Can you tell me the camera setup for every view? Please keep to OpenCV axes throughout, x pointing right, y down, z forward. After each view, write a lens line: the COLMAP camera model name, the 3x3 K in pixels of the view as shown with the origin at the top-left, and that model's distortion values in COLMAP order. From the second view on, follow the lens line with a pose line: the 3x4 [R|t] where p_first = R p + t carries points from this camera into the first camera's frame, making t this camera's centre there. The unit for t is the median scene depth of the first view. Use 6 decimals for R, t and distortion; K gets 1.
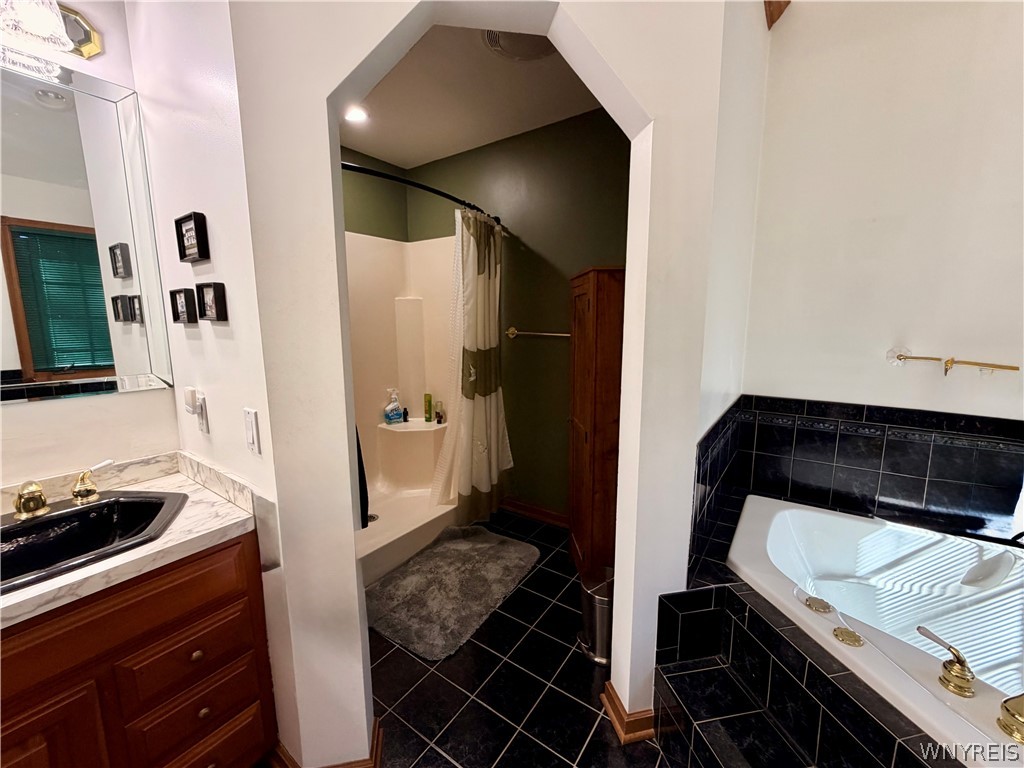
lens RADIAL K [[409.0, 0, 511.1], [0, 409.0, 384.4], [0, 0, 1]] dist [-0.003185, -0.000796]
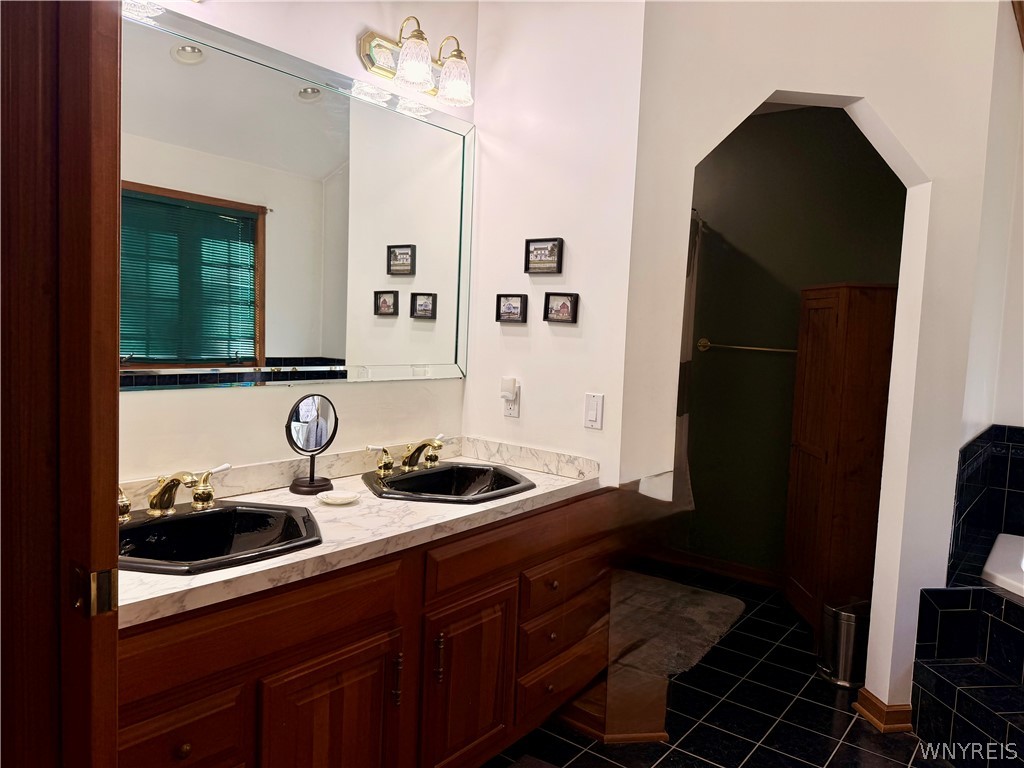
lens RADIAL K [[719.2, 0, 520.6], [0, 719.2, 378.4], [0, 0, 1]] dist [0.064701, -0.086045]
pose [[0.997676, 0.053354, -0.042382, -0.582606], [-0.056535, 0.995367, -0.077769, 0.149744], [0.038036, 0.079984, 0.996070, -0.913525]]
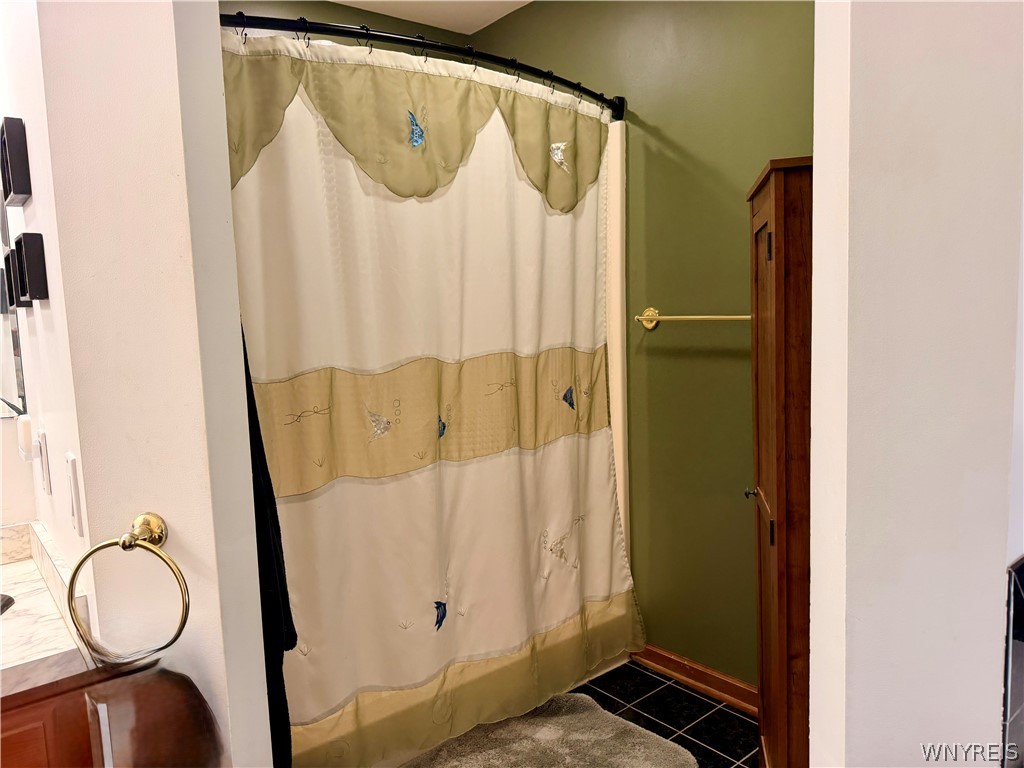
lens RADIAL K [[719.2, 0, 505.9], [0, 719.2, 389.7], [0, 0, 1]] dist [0.064701, -0.086045]
pose [[0.961860, -0.002861, -0.273526, 0.147300], [-0.009061, 0.999063, -0.042315, 0.007851], [0.273391, 0.043180, 0.960933, 0.155567]]
